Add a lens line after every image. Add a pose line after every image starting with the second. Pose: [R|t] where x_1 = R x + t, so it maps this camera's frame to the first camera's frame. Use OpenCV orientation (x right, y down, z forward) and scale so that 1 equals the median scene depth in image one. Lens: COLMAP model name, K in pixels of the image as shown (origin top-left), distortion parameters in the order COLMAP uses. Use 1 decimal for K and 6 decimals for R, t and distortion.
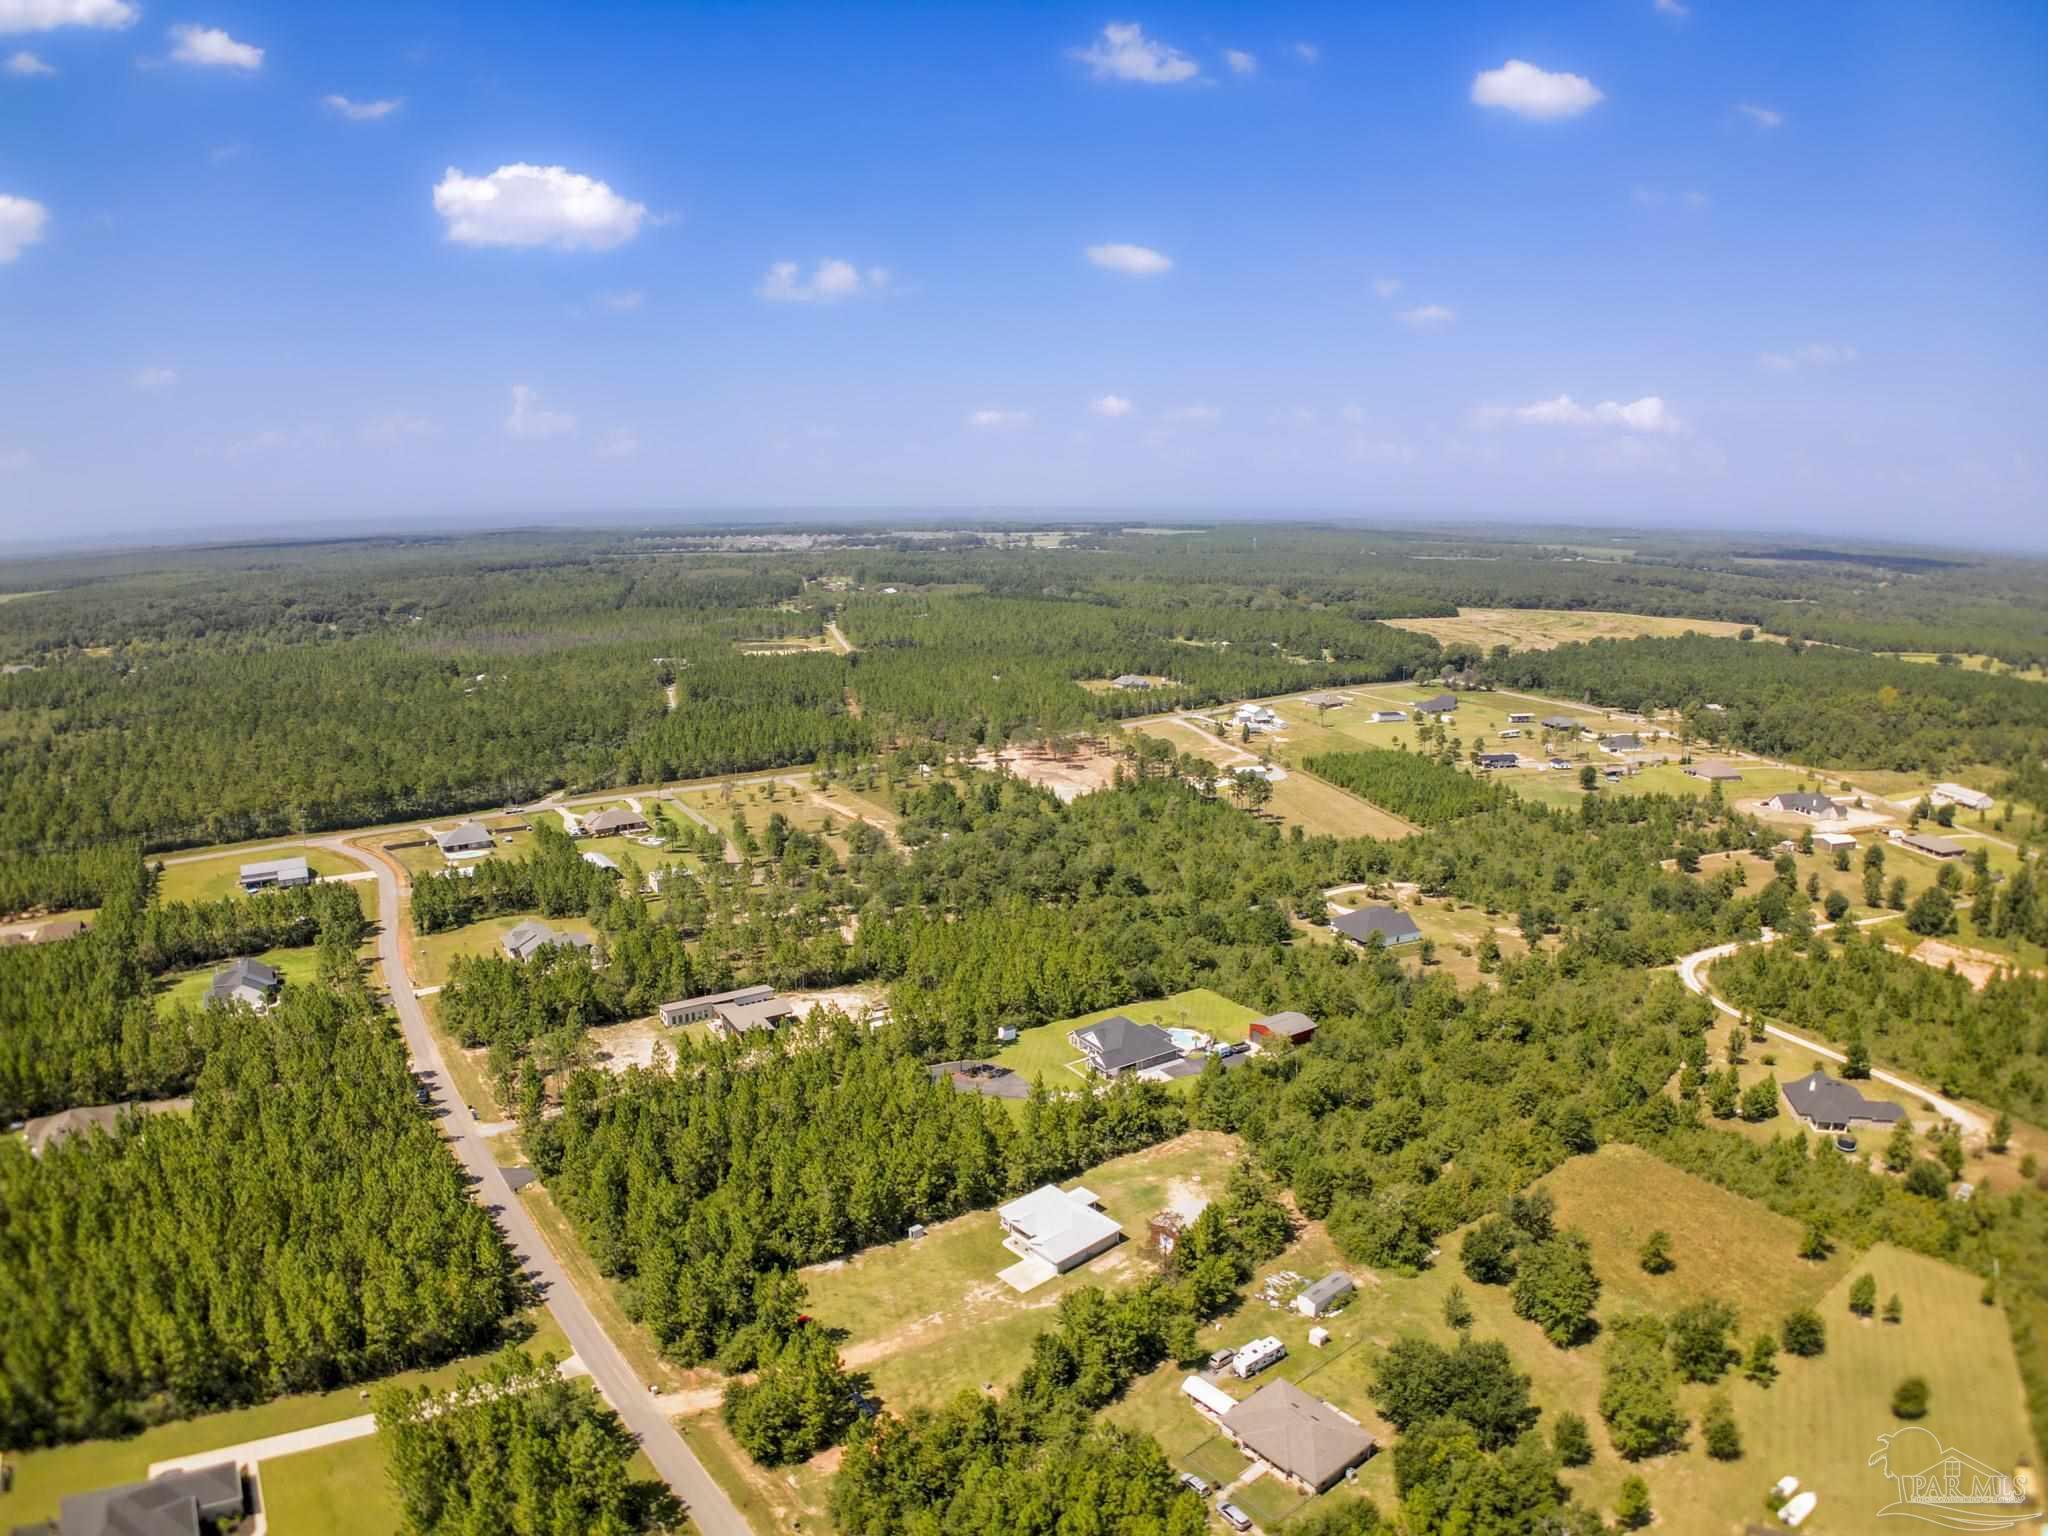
lens RADIAL K [[1230.8, 0, 1024.0], [0, 1230.8, 768.0], [0, 0, 1]] dist [-0.131446, -0.004404]
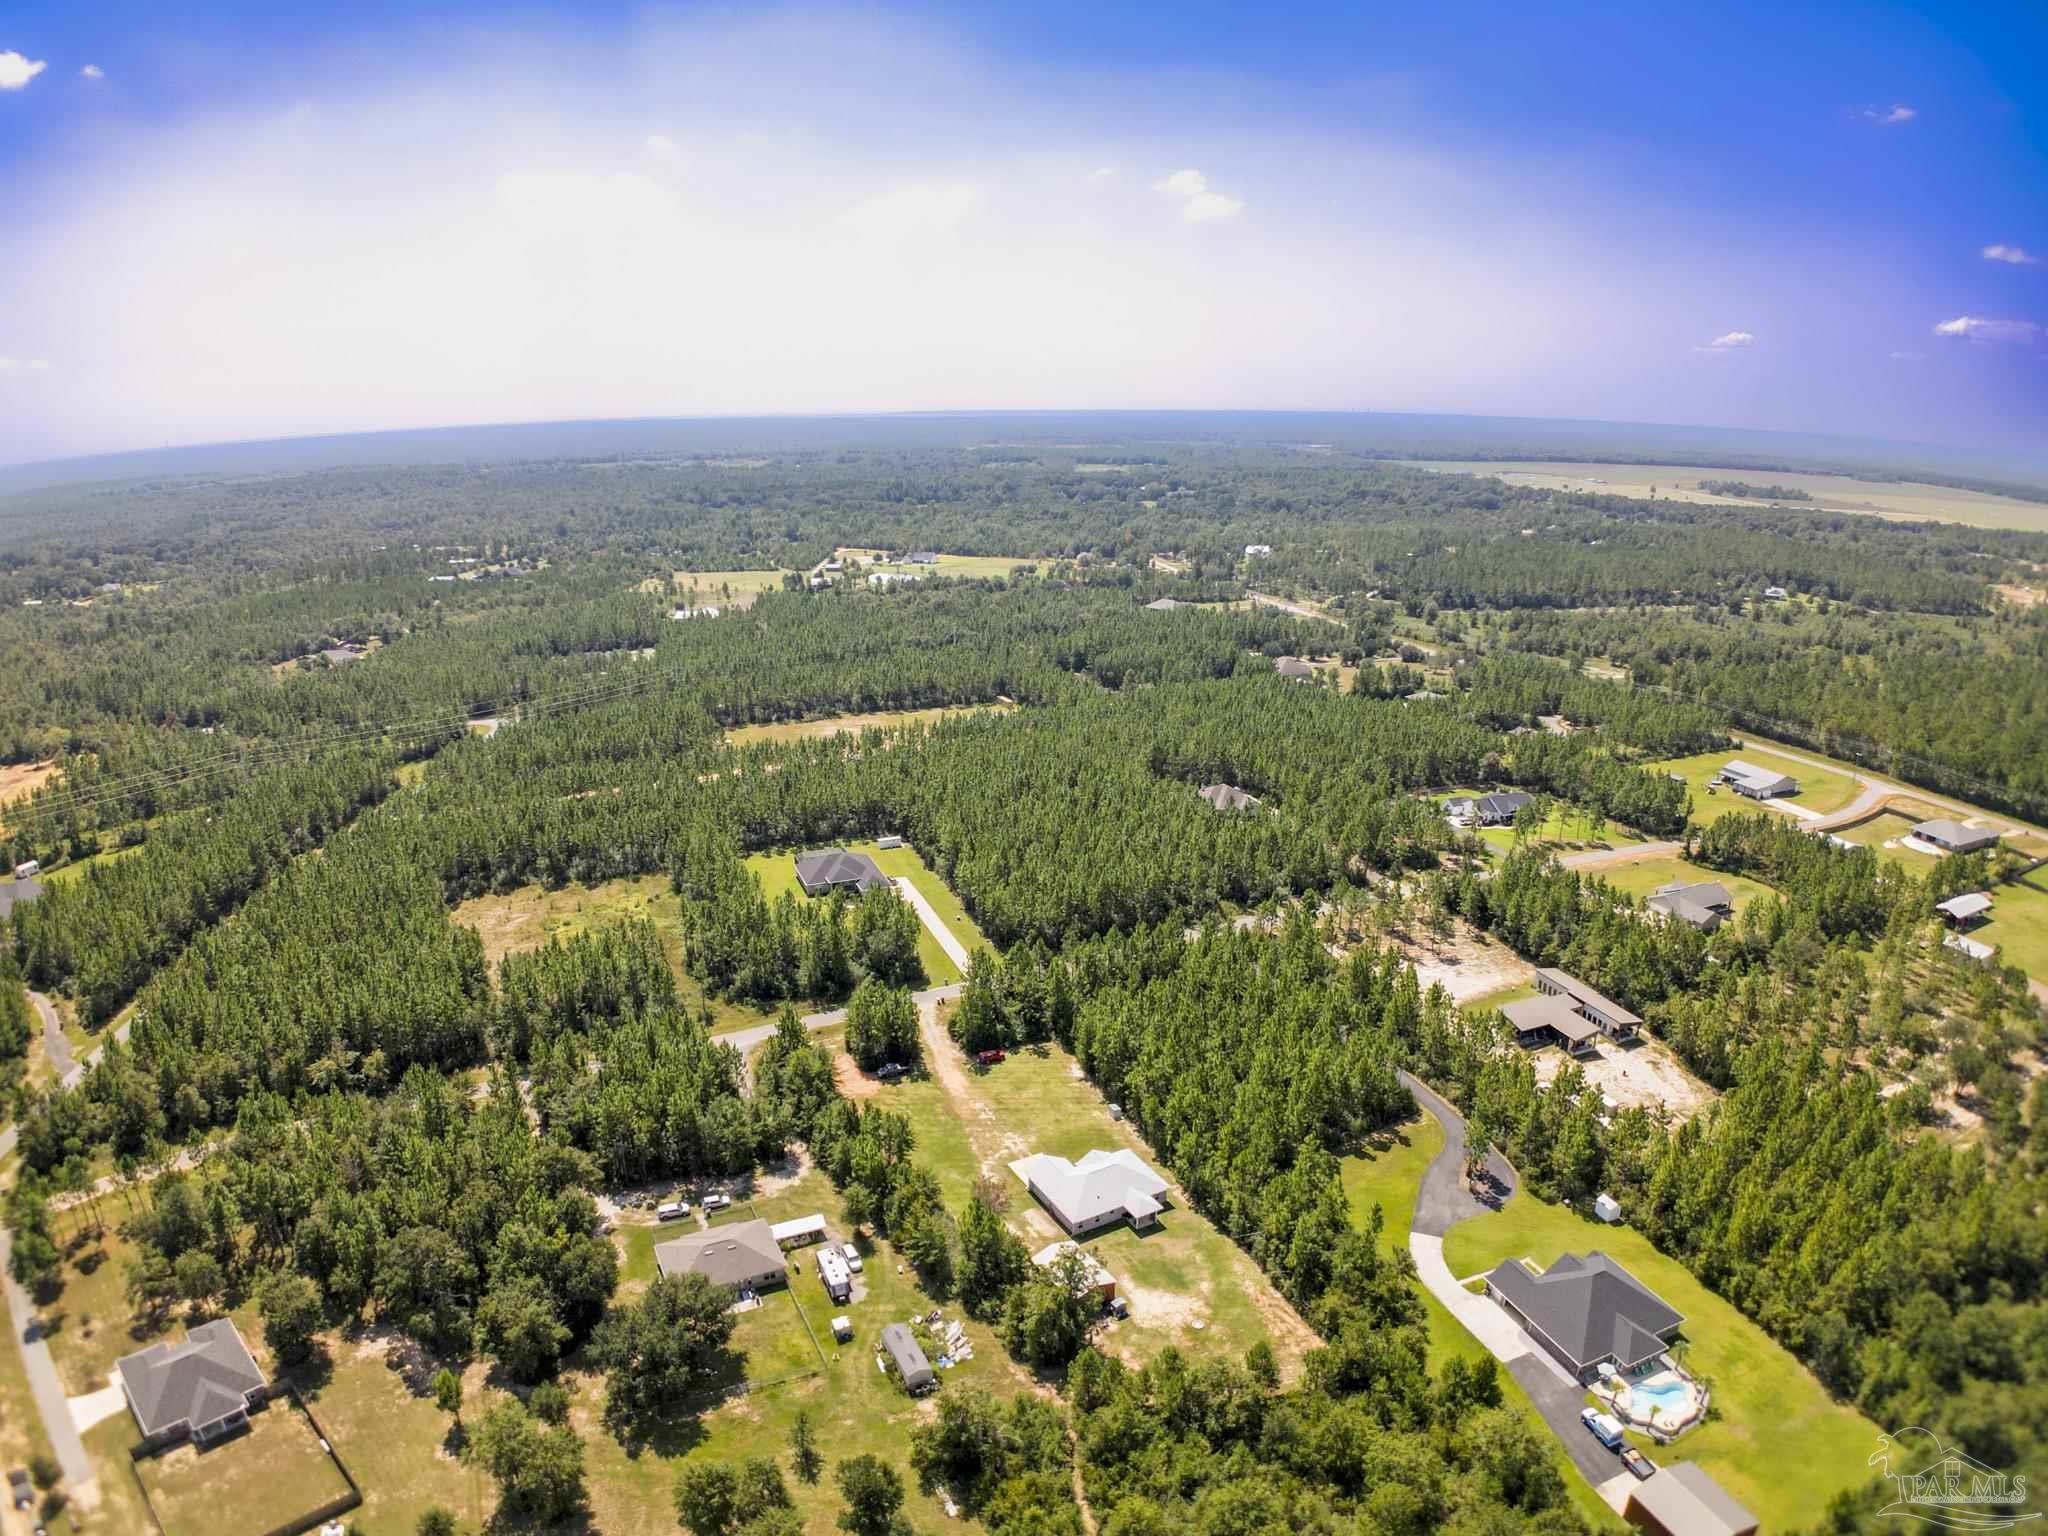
lens RADIAL K [[1237.7, 0, 1021.1], [0, 1237.7, 759.1], [0, 0, 1]] dist [-0.153915, 0.008738]
pose [[-0.220958, 0.271046, -0.936863, 0.549530], [-0.207006, 0.925684, 0.316634, -0.141477], [0.953061, 0.263899, -0.148430, 0.655440]]
